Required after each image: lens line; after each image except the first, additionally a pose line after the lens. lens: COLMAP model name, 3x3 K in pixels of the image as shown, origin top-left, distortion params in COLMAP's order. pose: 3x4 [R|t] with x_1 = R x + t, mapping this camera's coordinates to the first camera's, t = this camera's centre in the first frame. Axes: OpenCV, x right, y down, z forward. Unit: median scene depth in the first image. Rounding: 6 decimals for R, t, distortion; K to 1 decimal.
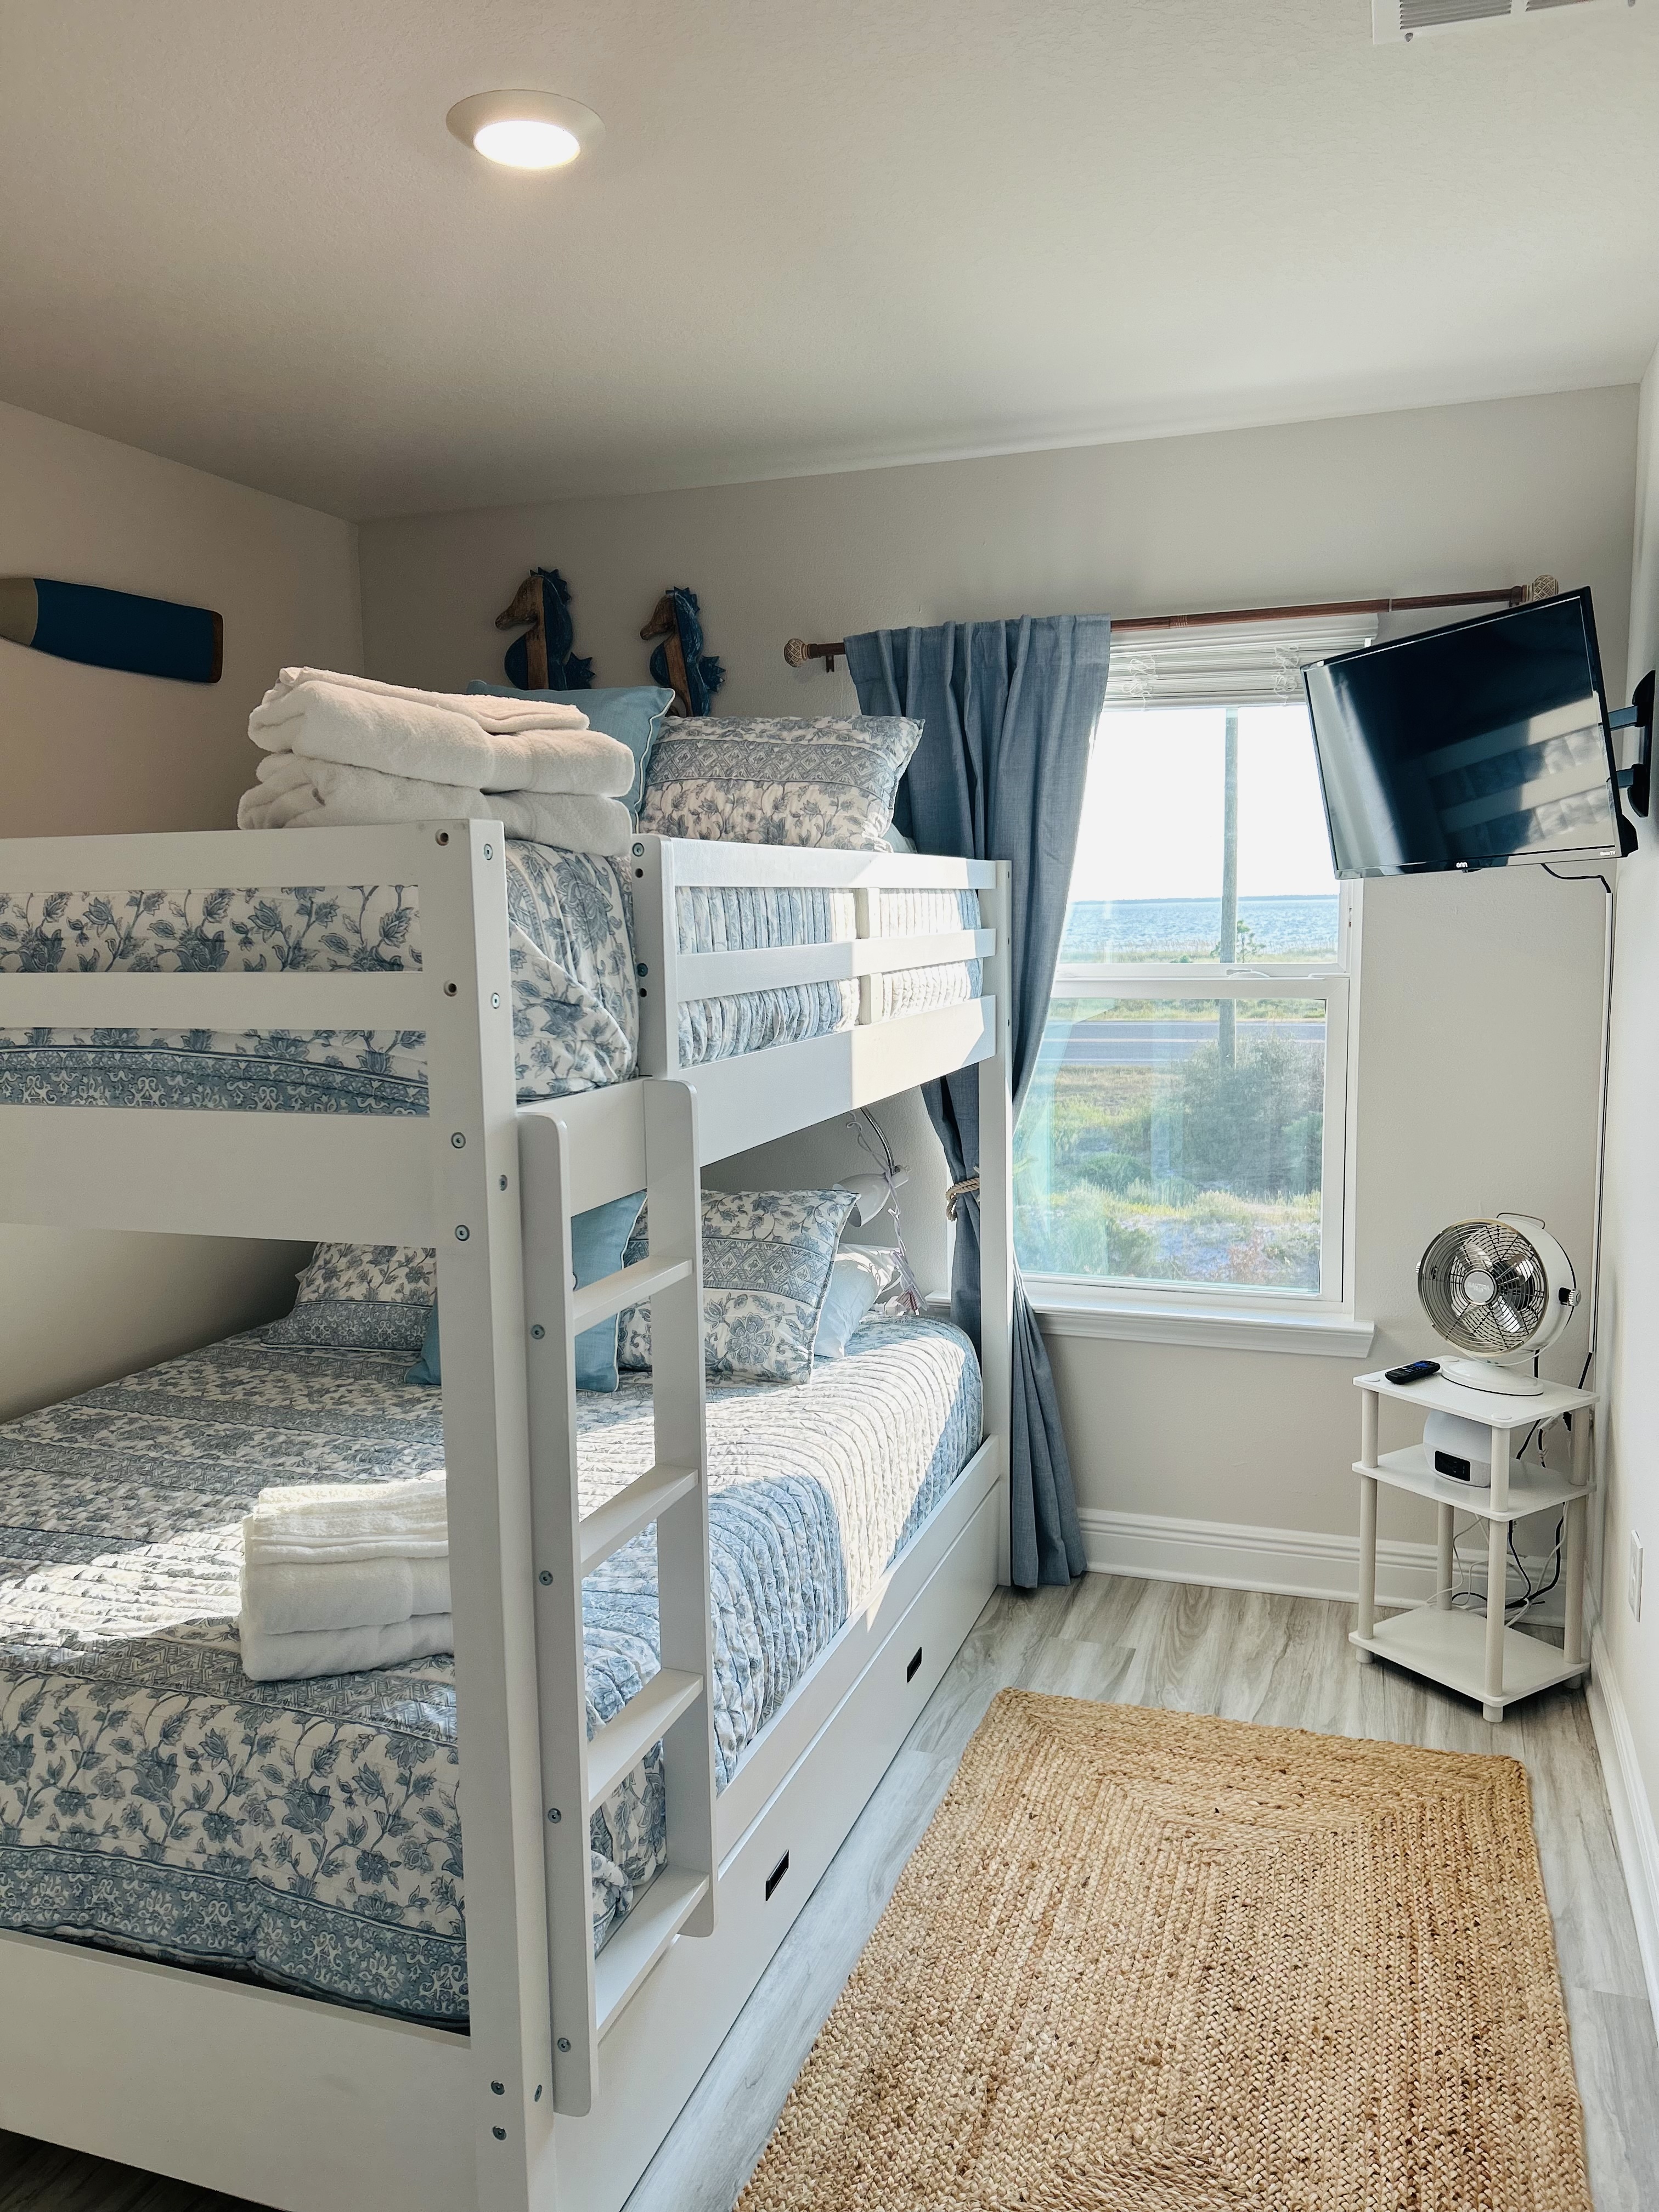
lens RADIAL K [[1675.1, 0, 822.0], [0, 1675.1, 1105.4], [0, 0, 1]] dist [0.061455, -0.072407]
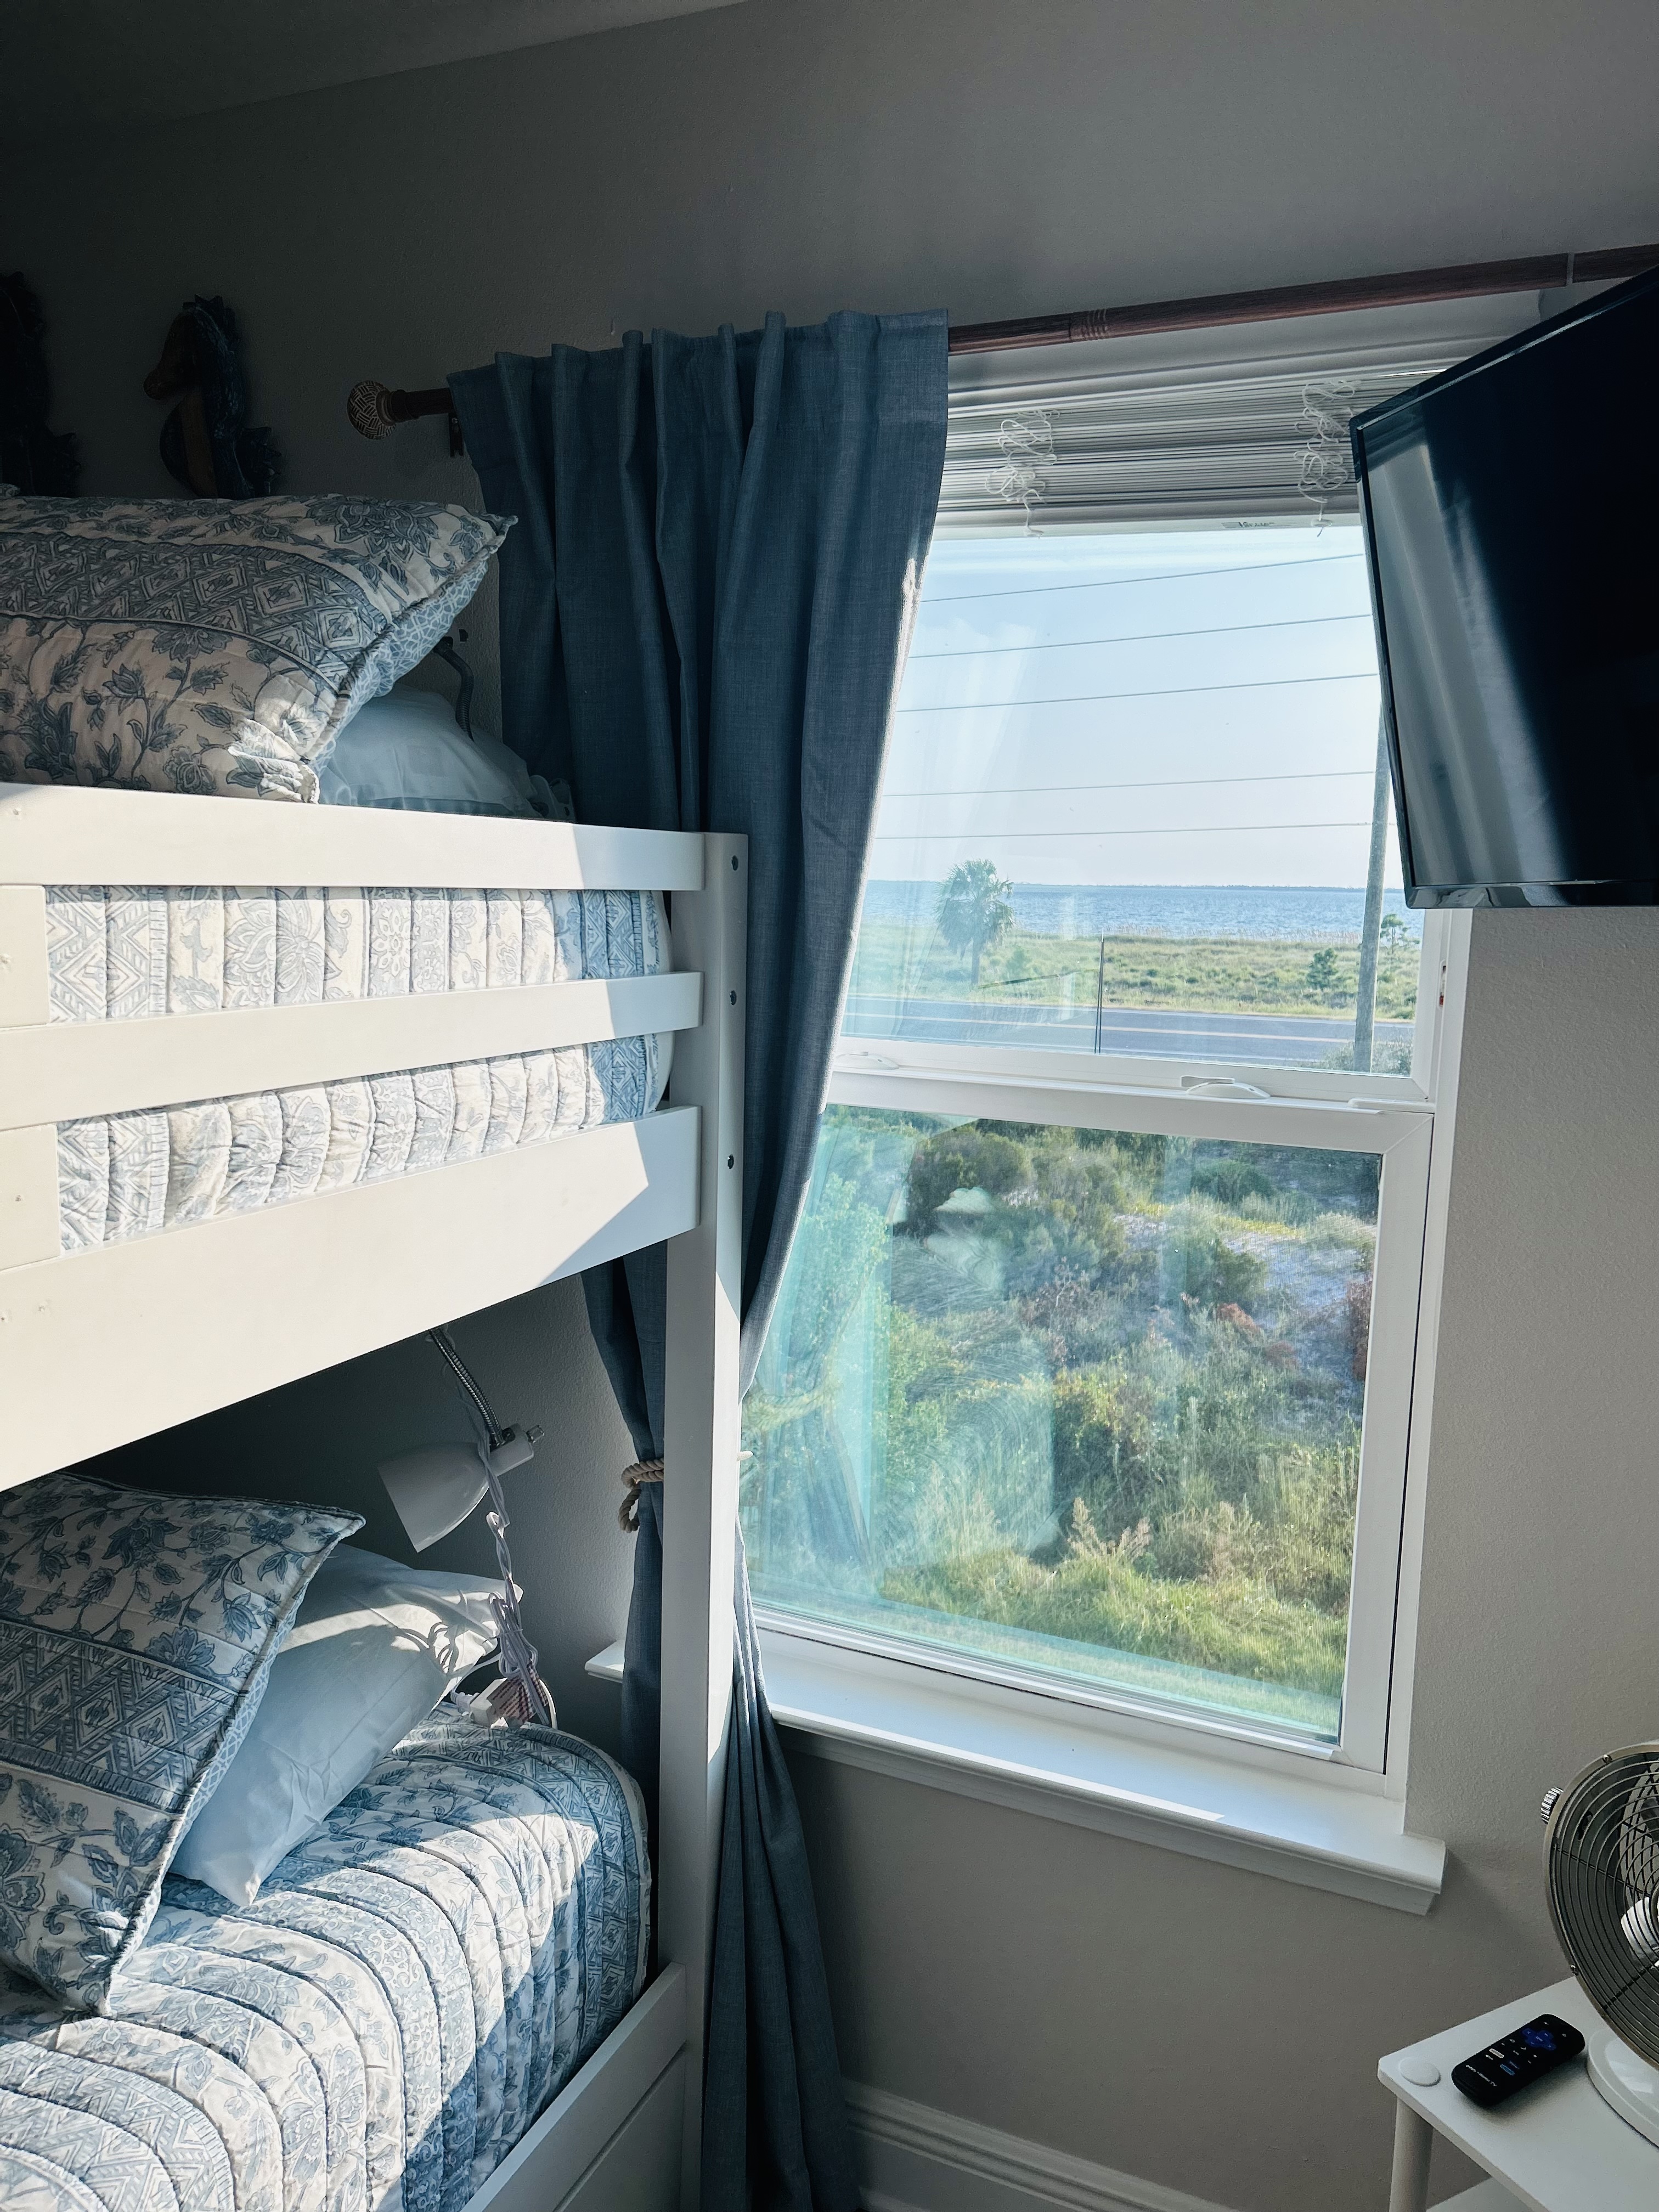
lens RADIAL K [[1675.1, 0, 836.4], [0, 1675.1, 1102.4], [0, 0, 1]] dist [0.061455, -0.072407]
pose [[0.996311, 0.051902, -0.068348, 0.180304], [-0.051022, 0.998591, 0.014559, -0.077782], [0.069007, -0.011018, 0.997555, 0.522154]]
